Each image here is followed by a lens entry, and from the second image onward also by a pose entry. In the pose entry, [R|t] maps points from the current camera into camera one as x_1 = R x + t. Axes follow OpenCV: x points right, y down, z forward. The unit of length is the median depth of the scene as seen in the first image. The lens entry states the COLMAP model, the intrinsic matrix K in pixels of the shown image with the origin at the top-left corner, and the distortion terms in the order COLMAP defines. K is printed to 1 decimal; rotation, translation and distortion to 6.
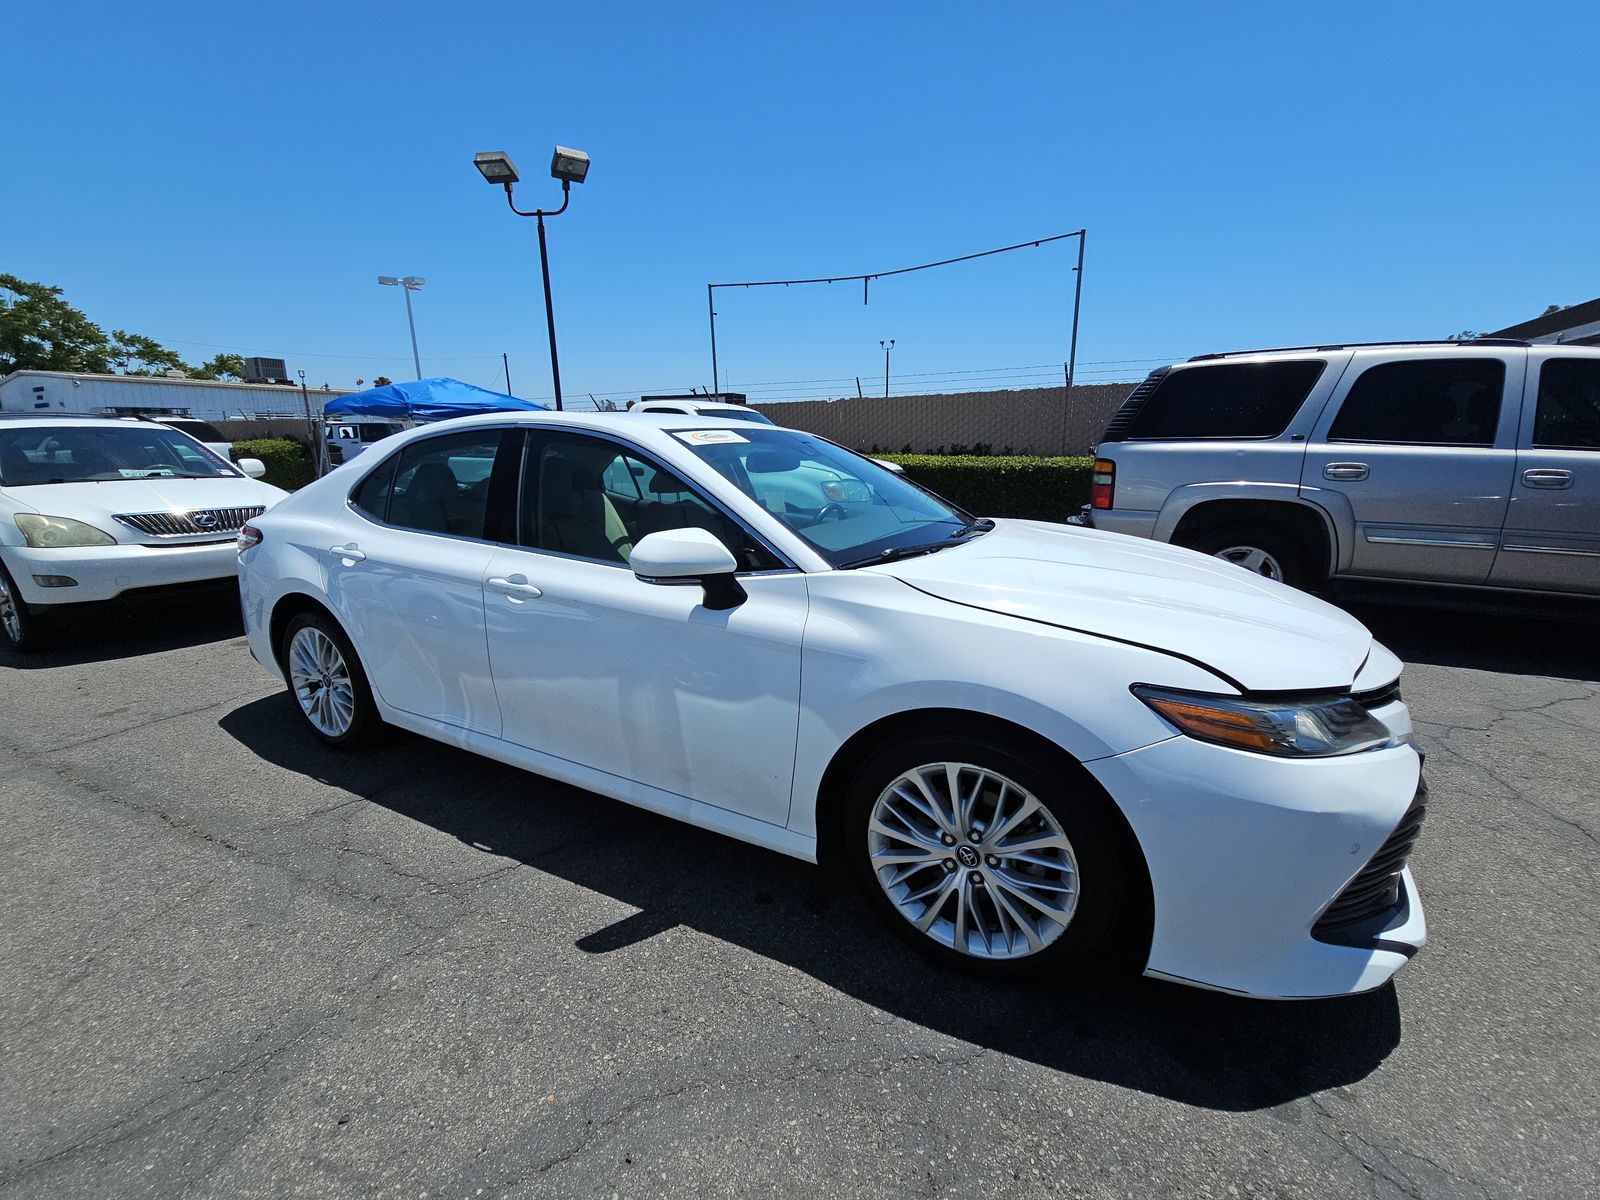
lens RADIAL K [[641.6, 0, 797.1], [0, 641.6, 598.6], [0, 0, 1]] dist [0.000912, -0.000631]
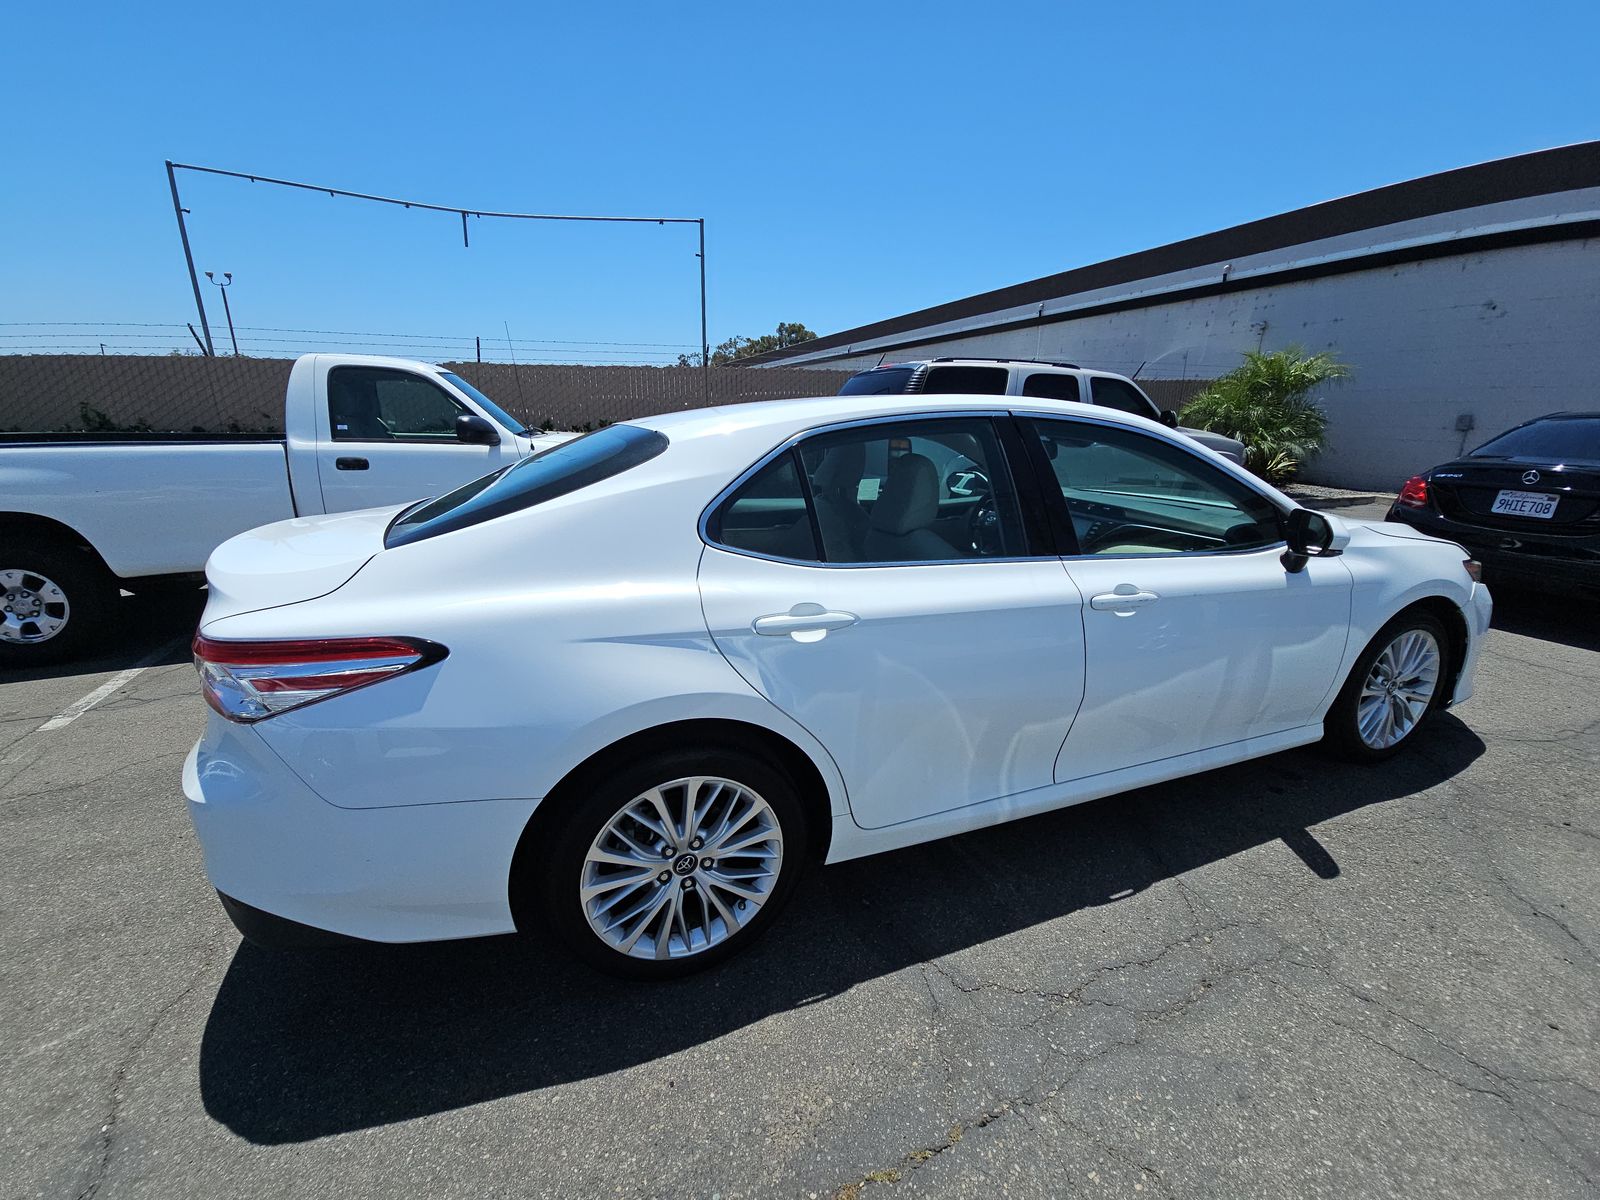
lens RADIAL K [[641.6, 0, 797.1], [0, 641.6, 598.6], [0, 0, 1]] dist [0.000912, -0.000631]
pose [[0.659663, -0.197855, 0.725051, -1.138196], [0.167406, 0.979171, 0.114891, -0.161969], [-0.732680, 0.045588, 0.679044, 0.594335]]
